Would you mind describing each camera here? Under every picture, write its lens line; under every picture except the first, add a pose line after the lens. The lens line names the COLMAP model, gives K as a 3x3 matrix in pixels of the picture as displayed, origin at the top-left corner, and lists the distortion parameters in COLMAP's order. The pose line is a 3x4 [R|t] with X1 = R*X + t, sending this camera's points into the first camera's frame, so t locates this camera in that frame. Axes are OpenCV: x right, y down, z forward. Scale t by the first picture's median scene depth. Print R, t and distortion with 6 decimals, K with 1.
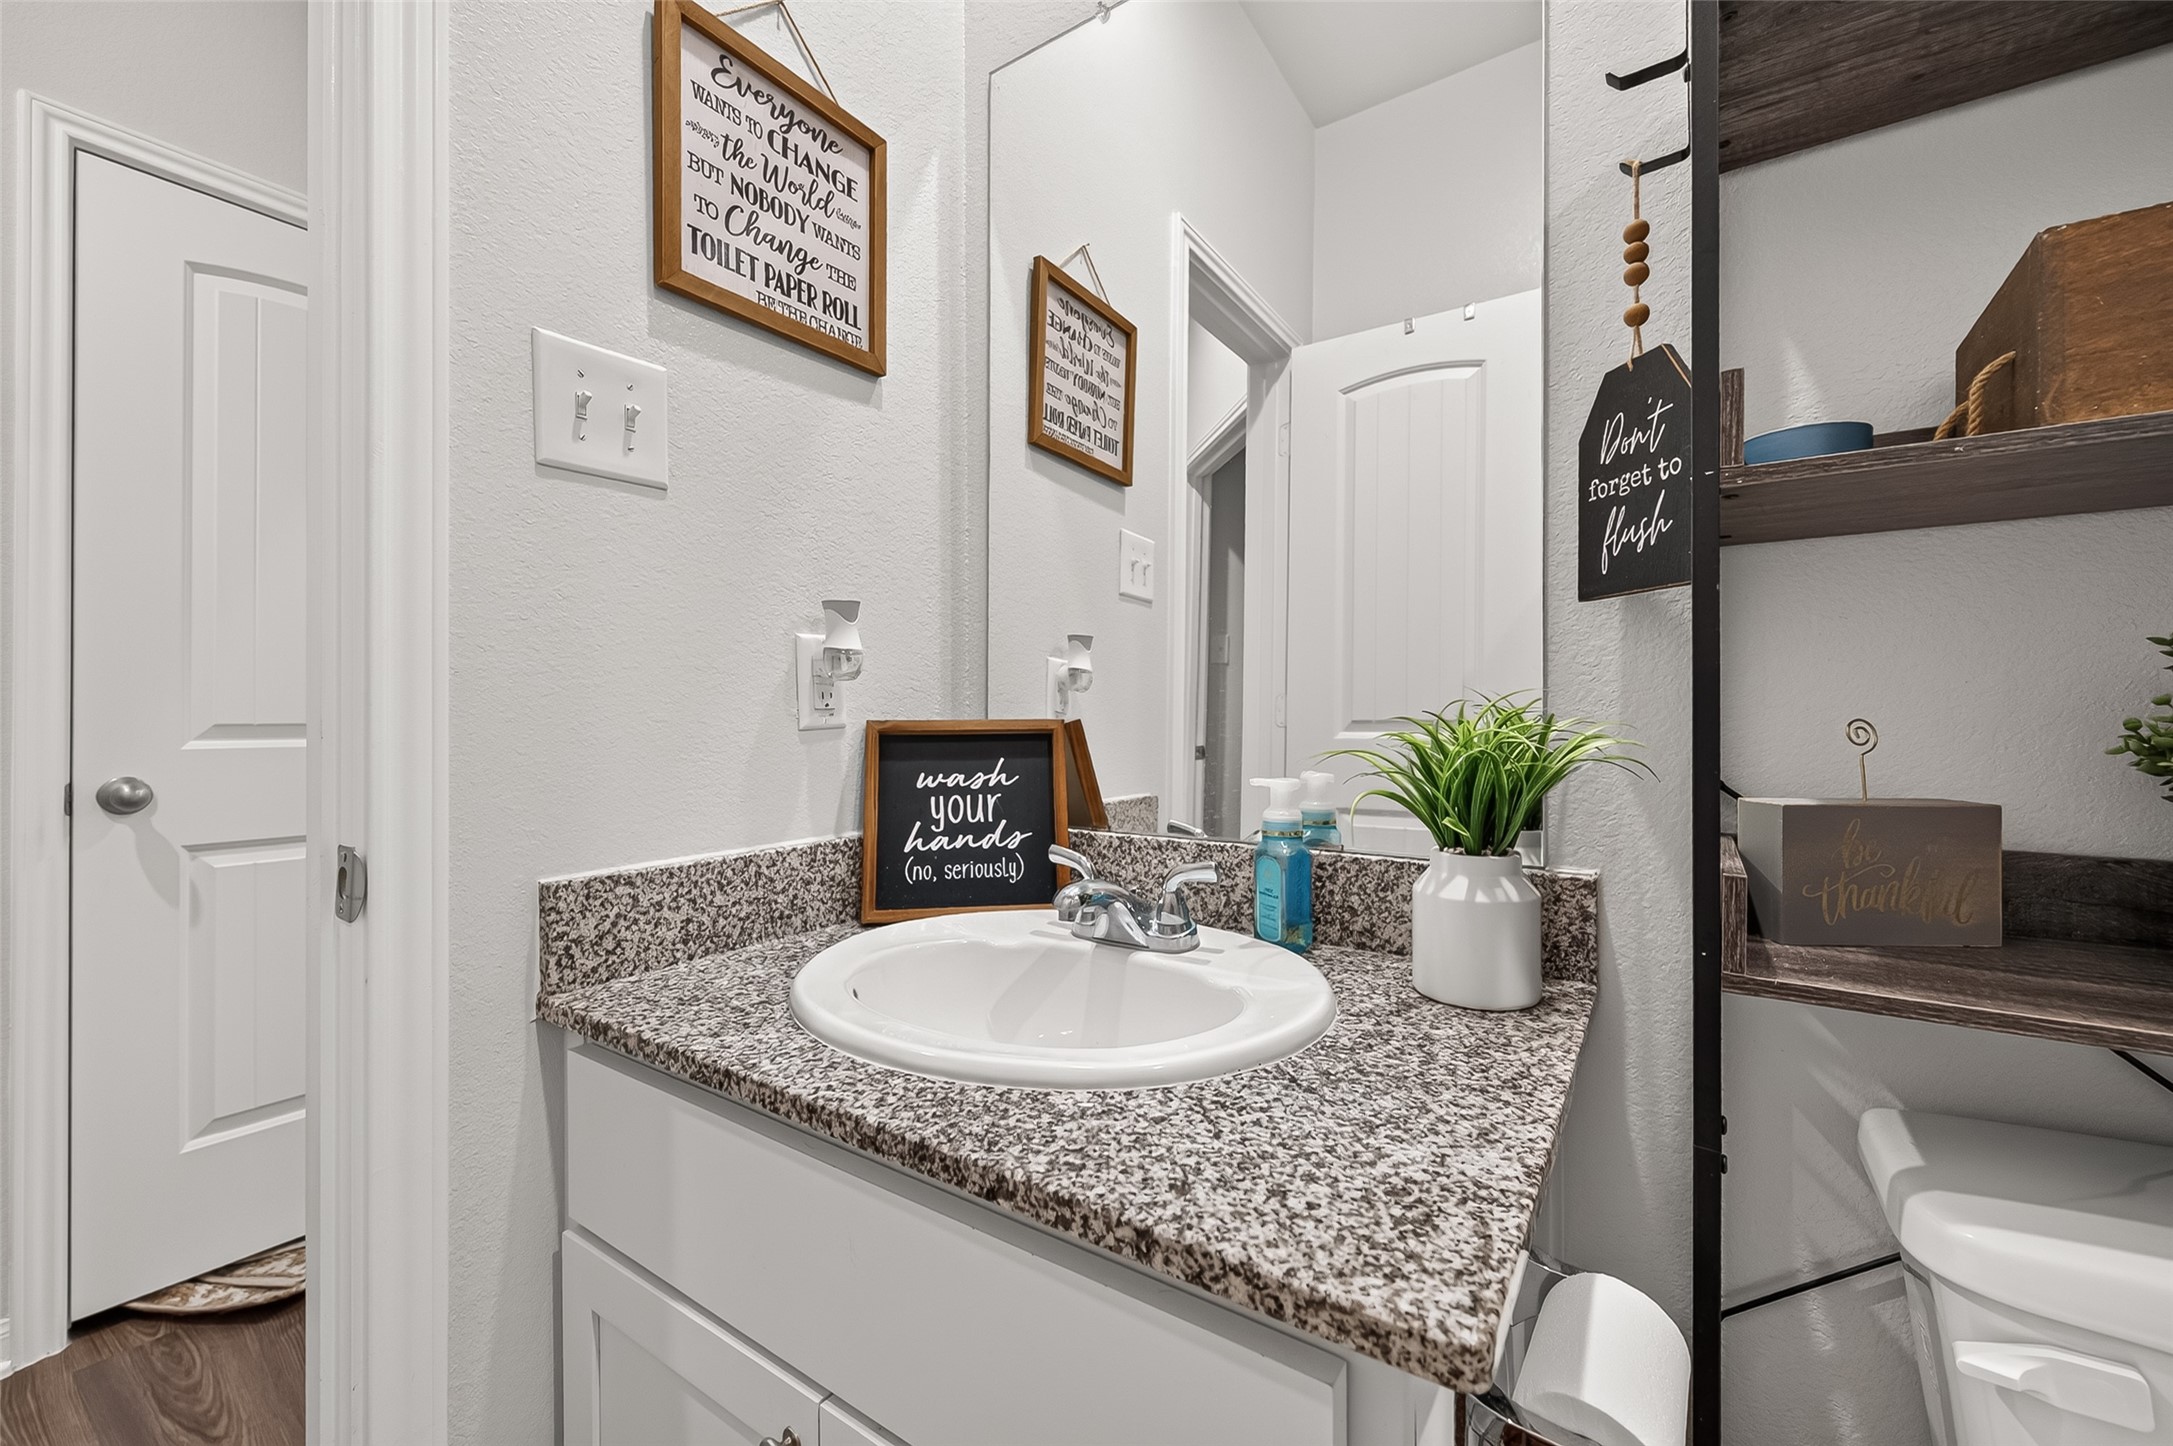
lens RADIAL K [[857.2, 0, 1091.3], [0, 857.2, 717.8], [0, 0, 1]] dist [0.003163, 0.000068]
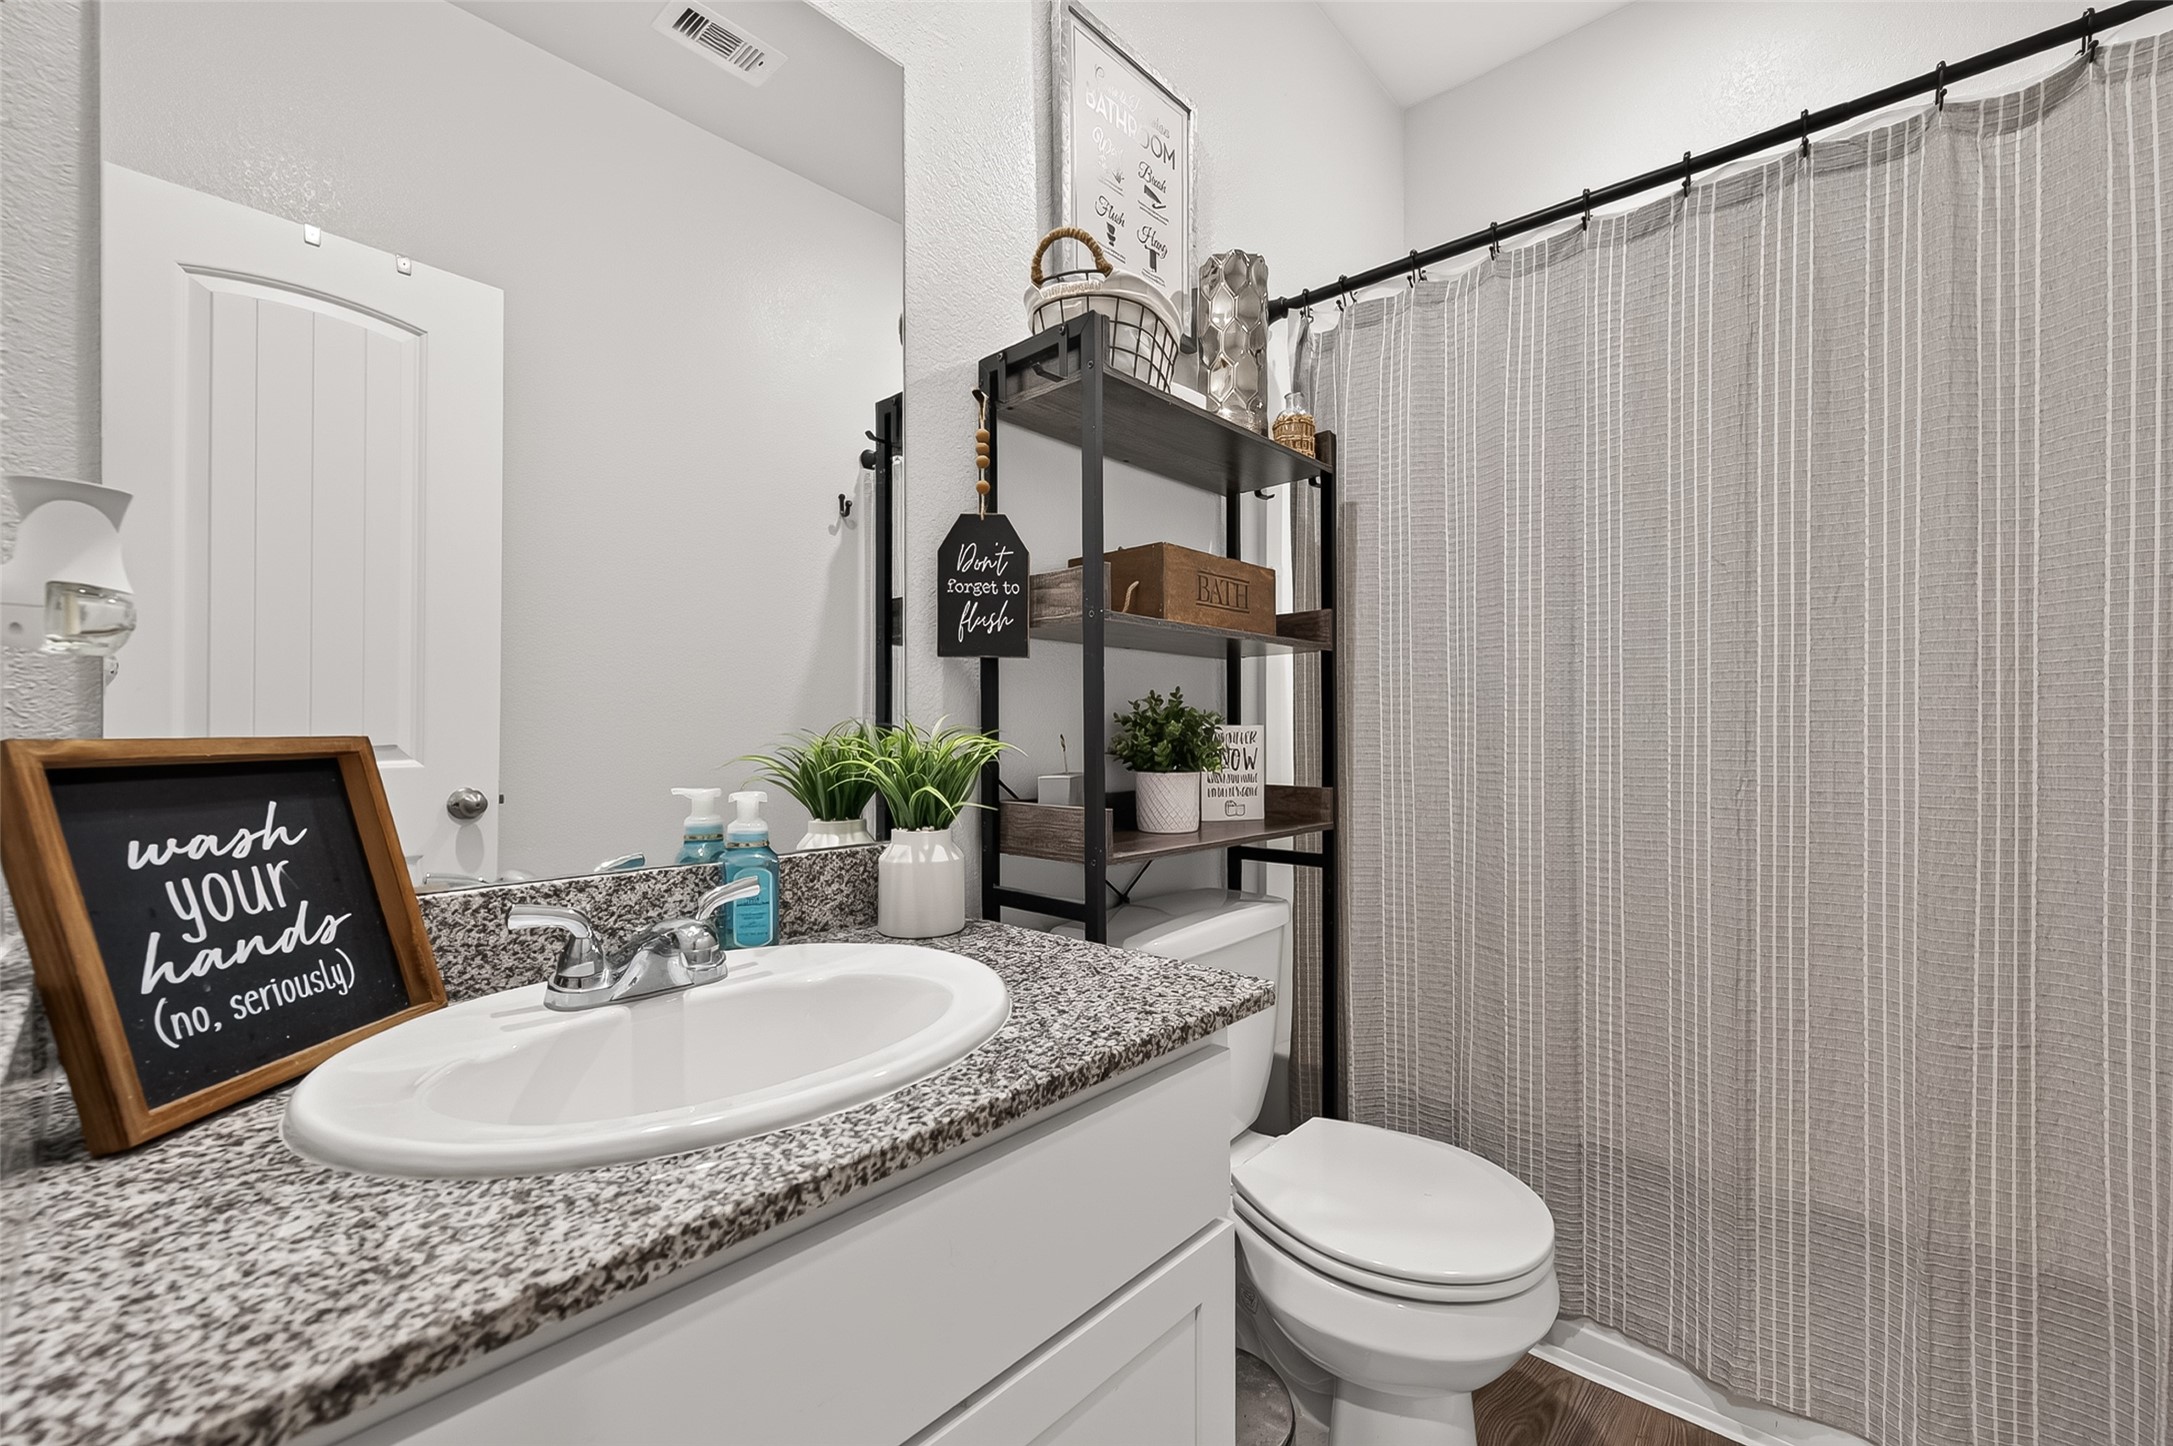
lens RADIAL K [[943.4, 0, 1089.5], [0, 943.4, 732.2], [0, 0, 1]] dist [-0.000823, -0.000025]
pose [[0.125906, 0.005439, 0.992027, -0.958744], [0.007116, 0.999954, -0.006385, 0.009121], [-0.992017, 0.007863, 0.125861, 0.490076]]
